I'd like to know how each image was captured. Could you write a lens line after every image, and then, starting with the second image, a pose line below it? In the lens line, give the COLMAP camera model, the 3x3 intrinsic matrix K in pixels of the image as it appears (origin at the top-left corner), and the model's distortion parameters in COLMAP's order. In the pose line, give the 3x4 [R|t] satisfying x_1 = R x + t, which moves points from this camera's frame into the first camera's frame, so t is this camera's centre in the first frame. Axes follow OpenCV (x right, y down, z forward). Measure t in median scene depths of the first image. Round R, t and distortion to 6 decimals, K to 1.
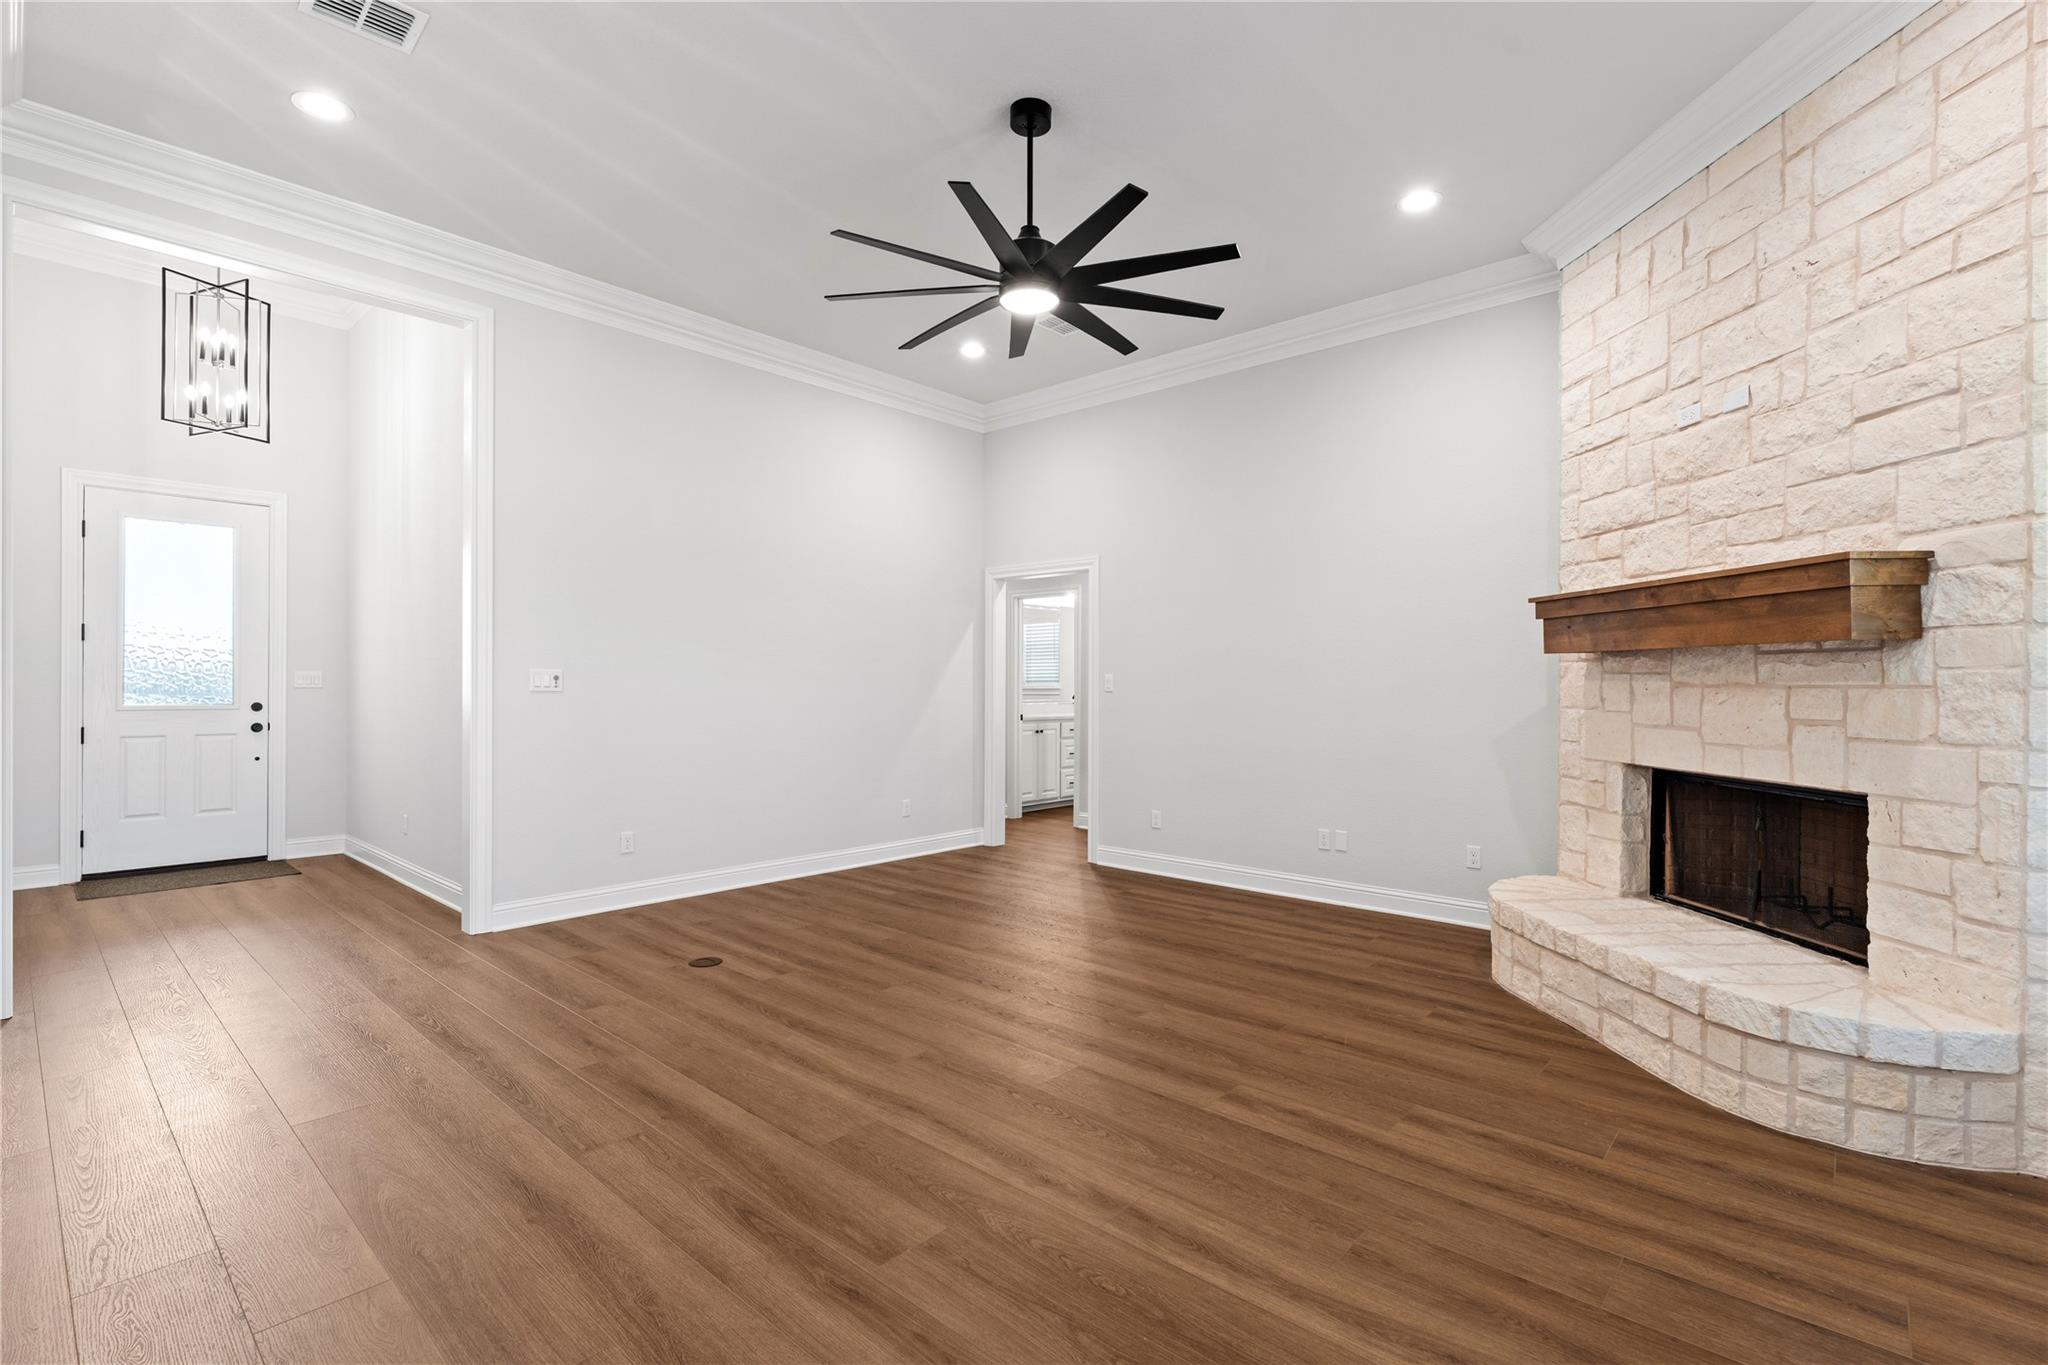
lens RADIAL K [[934.2, 0, 1024.0], [0, 934.2, 682.5], [0, 0, 1]] dist [0.000147, -0.000085]
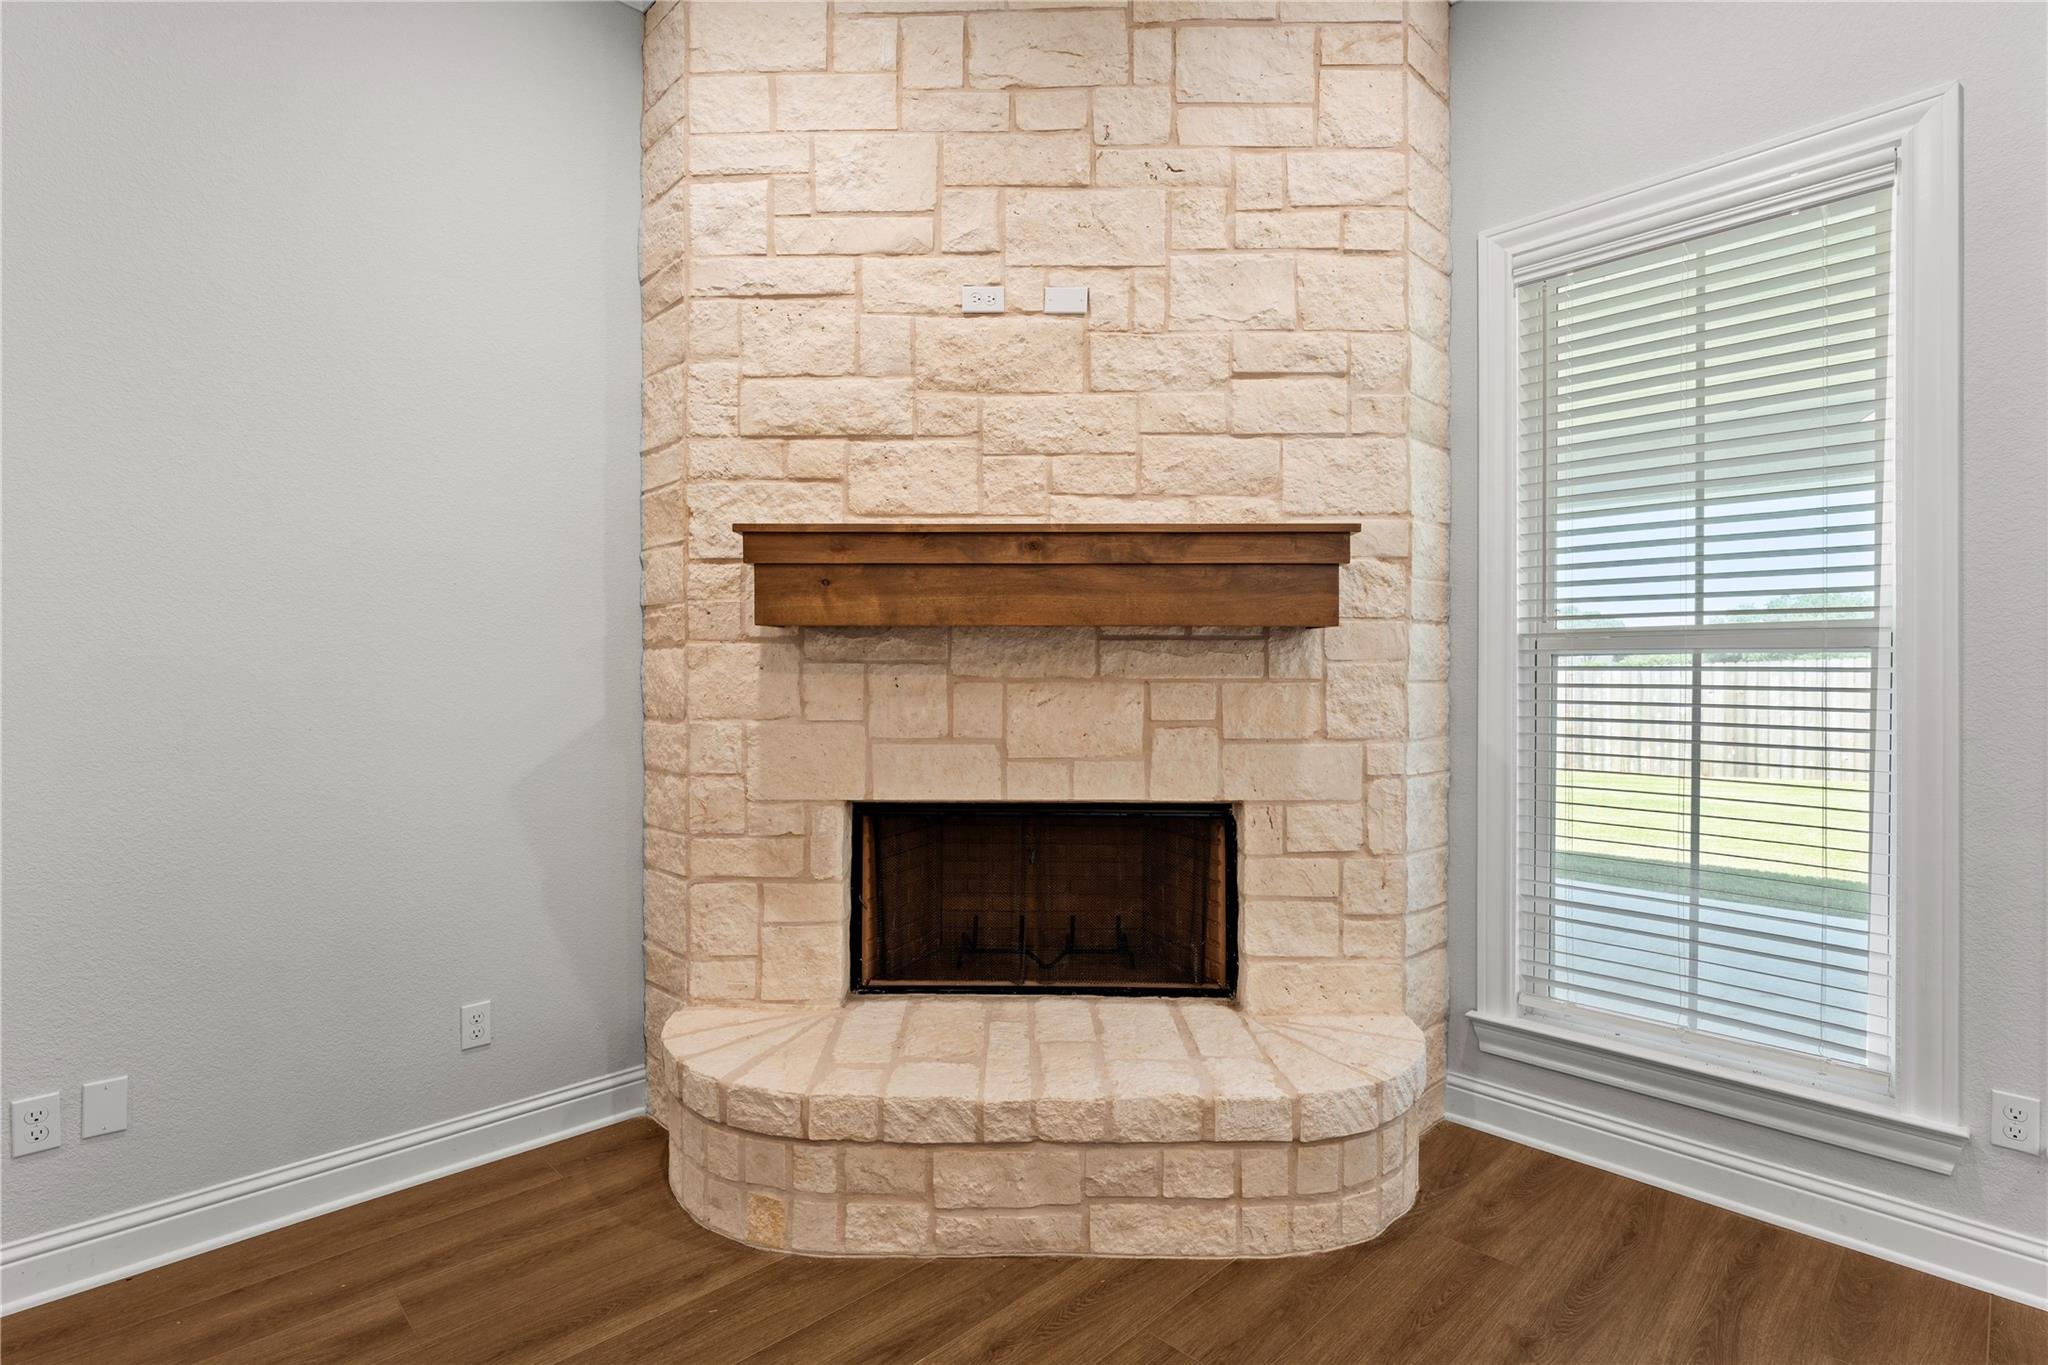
lens RADIAL K [[979.4, 0, 1024.0], [0, 979.4, 682.5], [0, 0, 1]] dist [-0.001169, -0.000014]
pose [[0.067012, -0.008014, 0.997720, -0.033687], [0.000114, 0.999968, 0.008024, -0.001076], [-0.997752, -0.000424, 0.067011, 1.055974]]
